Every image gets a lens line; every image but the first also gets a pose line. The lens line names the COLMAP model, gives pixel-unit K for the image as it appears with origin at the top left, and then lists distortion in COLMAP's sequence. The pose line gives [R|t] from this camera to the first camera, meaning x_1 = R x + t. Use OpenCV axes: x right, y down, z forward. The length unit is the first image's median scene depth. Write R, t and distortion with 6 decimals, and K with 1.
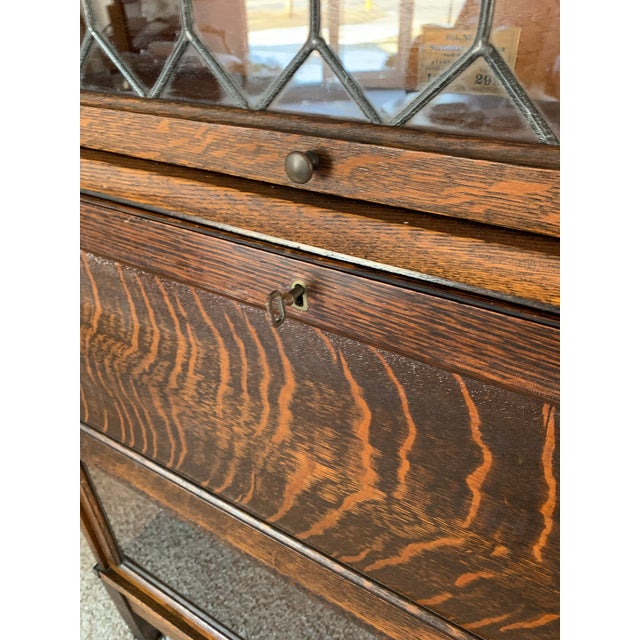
lens RADIAL K [[491.4, 0, 311.8], [0, 491.4, 300.2], [0, 0, 1]] dist [0.033504, -0.033634]
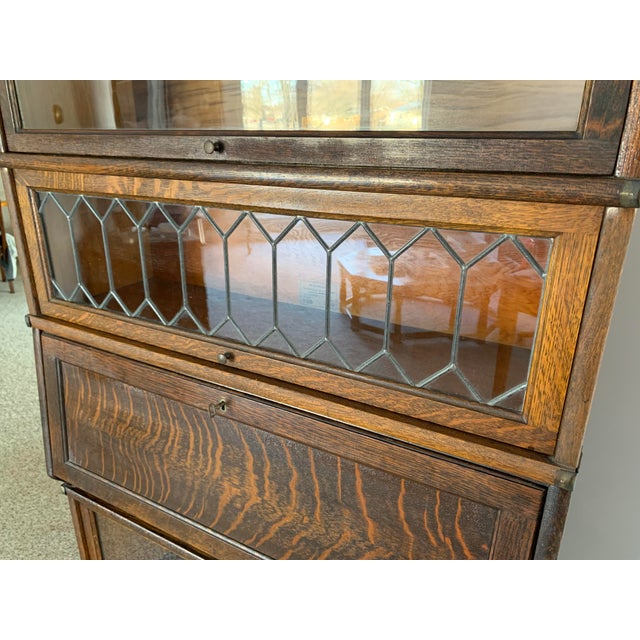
lens RADIAL K [[491.4, 0, 318.2], [0, 491.4, 321.5], [0, 0, 1]] dist [0.033504, -0.033634]
pose [[0.999172, 0.021203, 0.034731, 0.301040], [-0.013451, 0.977635, -0.209878, 0.075410], [-0.038405, 0.209237, 0.977111, -1.290273]]
